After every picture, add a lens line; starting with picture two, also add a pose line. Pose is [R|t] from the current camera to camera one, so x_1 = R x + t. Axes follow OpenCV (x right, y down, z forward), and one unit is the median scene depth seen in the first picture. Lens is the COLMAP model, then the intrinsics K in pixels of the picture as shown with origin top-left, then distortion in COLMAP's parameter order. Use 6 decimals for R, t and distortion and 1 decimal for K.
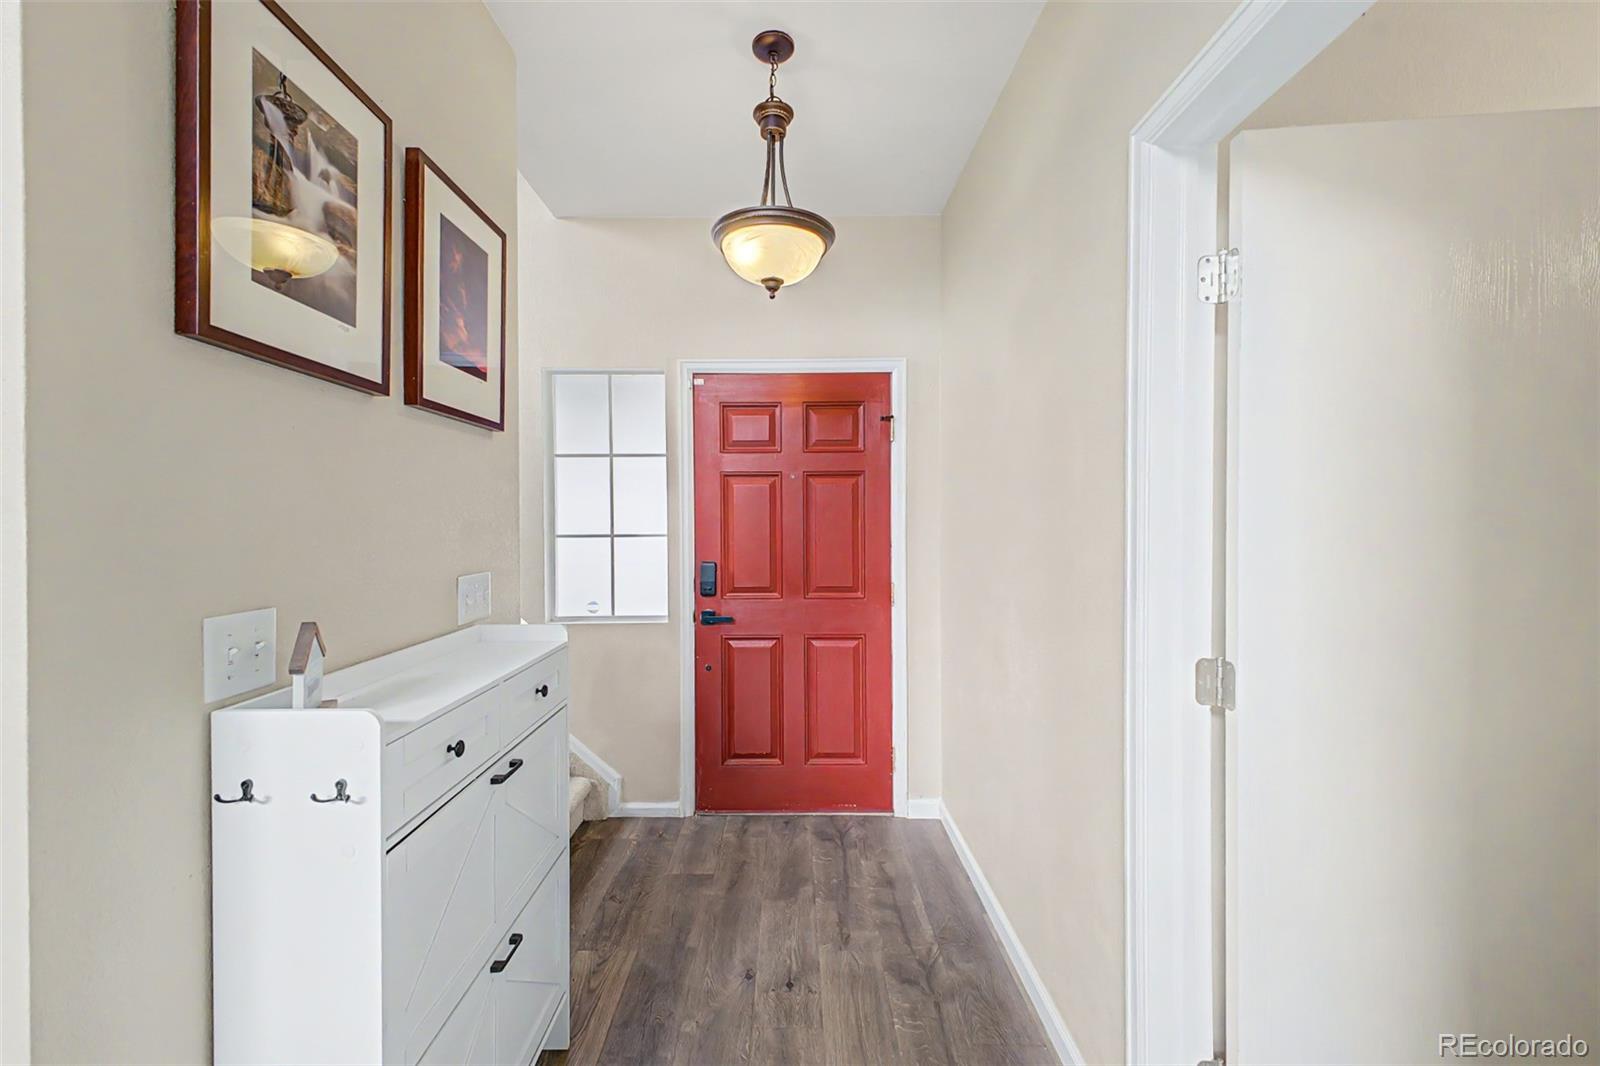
lens RADIAL K [[701.6, 0, 800.0], [0, 701.6, 533.0], [0, 0, 1]] dist [0.011137, -0.000358]
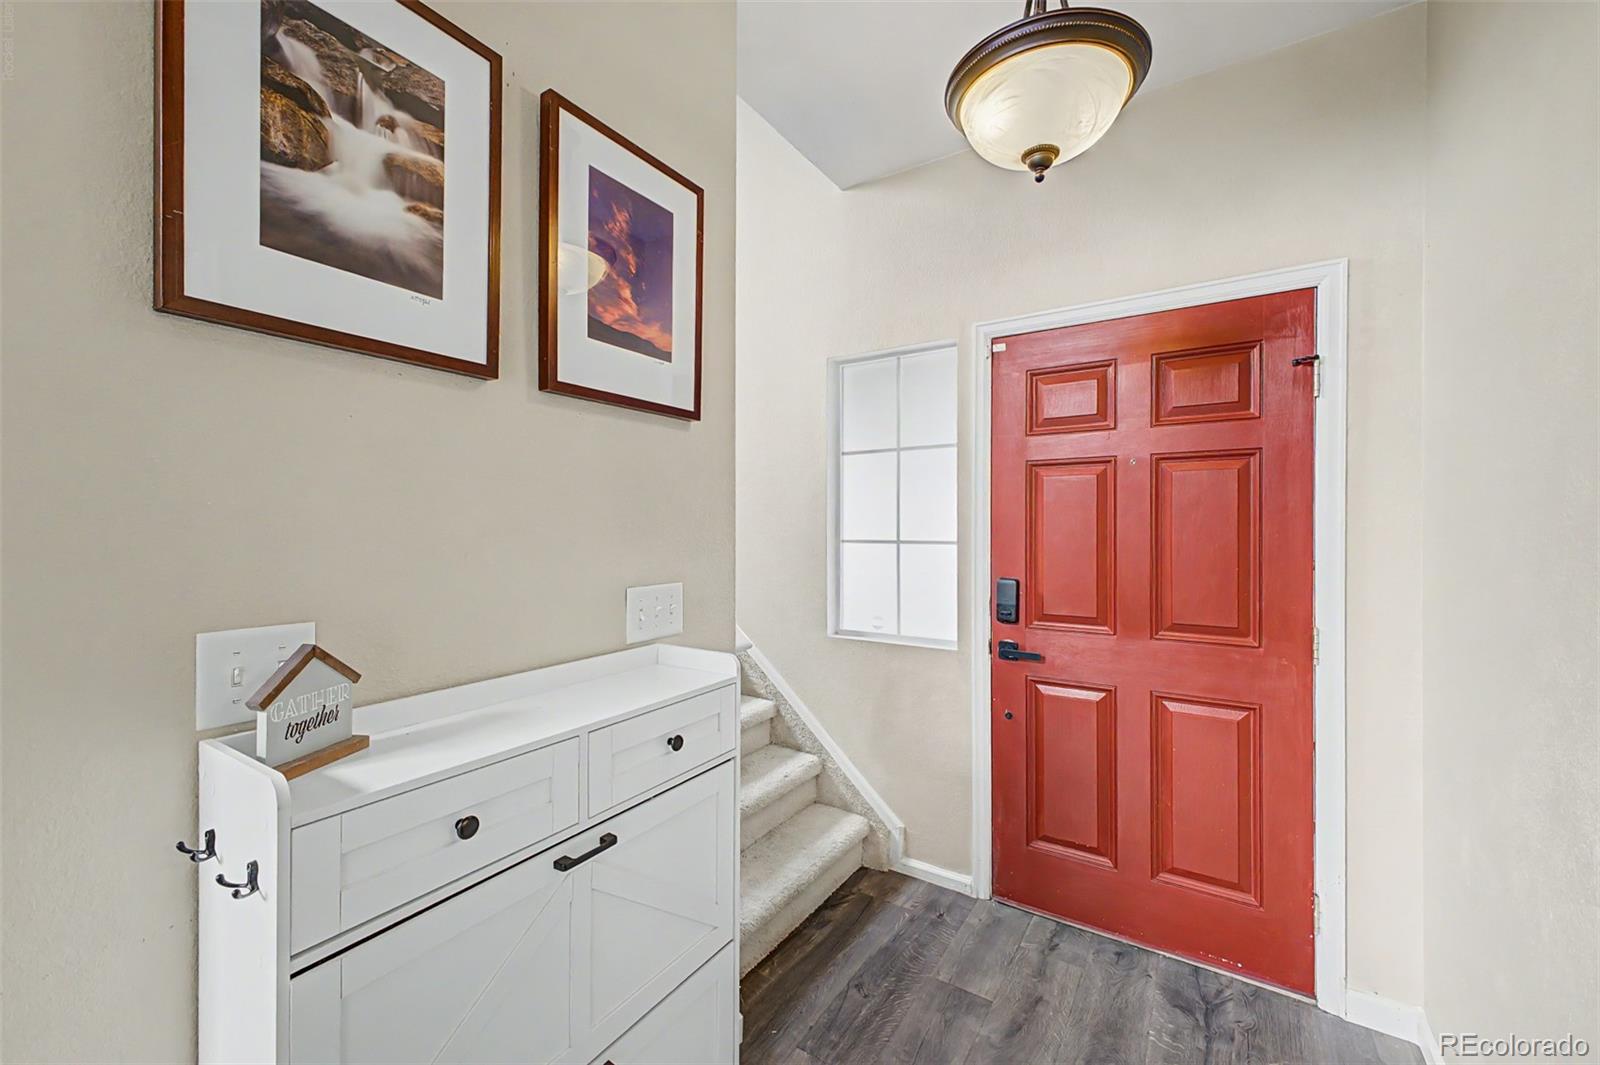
lens RADIAL K [[654.5, 0, 800.0], [0, 654.5, 532.5], [0, 0, 1]] dist [0.015539, -0.004753]
pose [[0.824004, 0.008957, -0.566513, 0.089551], [-0.013091, 0.999909, -0.003230, -0.004234], [0.566433, 0.010078, 0.824046, 0.274995]]
